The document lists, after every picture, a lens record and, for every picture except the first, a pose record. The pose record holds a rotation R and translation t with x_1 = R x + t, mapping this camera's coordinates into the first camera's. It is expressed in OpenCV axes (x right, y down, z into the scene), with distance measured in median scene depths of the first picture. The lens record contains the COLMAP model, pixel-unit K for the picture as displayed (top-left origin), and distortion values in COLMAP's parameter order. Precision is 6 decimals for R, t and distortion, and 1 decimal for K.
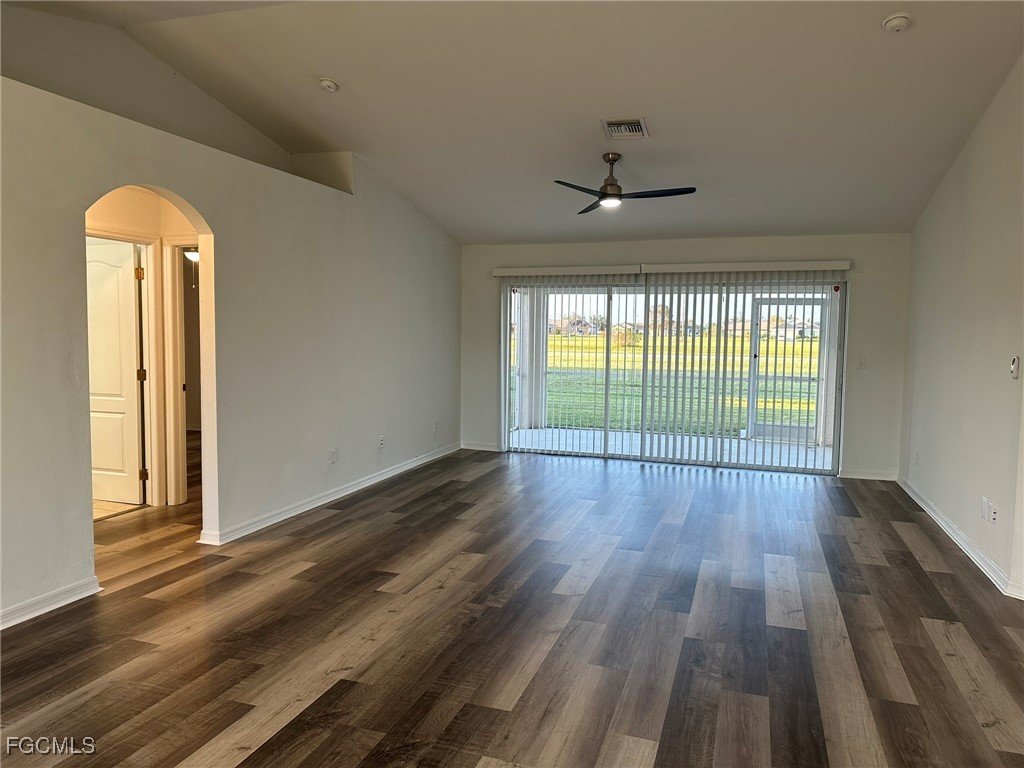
lens RADIAL K [[713.5, 0, 504.9], [0, 713.5, 380.3], [0, 0, 1]] dist [0.060664, -0.063950]
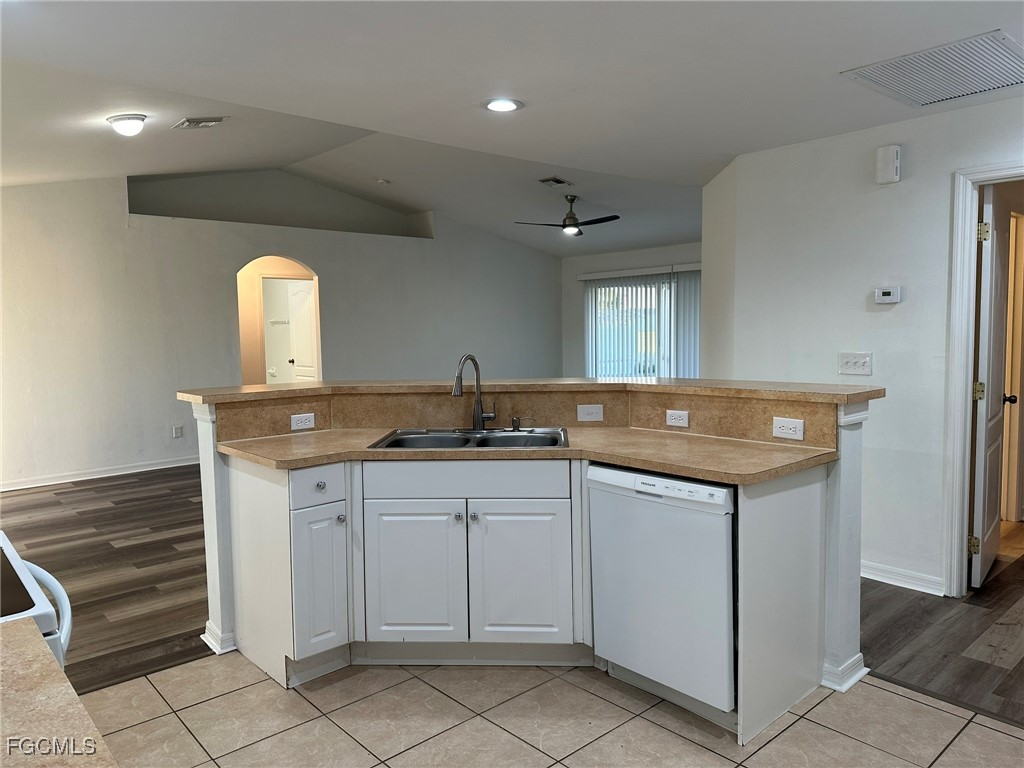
lens RADIAL K [[713.5, 0, 511.8], [0, 713.5, 378.8], [0, 0, 1]] dist [0.060664, -0.063950]
pose [[0.871990, 0.009520, -0.489431, 0.981596], [-0.005870, 0.999942, 0.008993, 0.041891], [0.489489, -0.004968, 0.871995, -0.373789]]
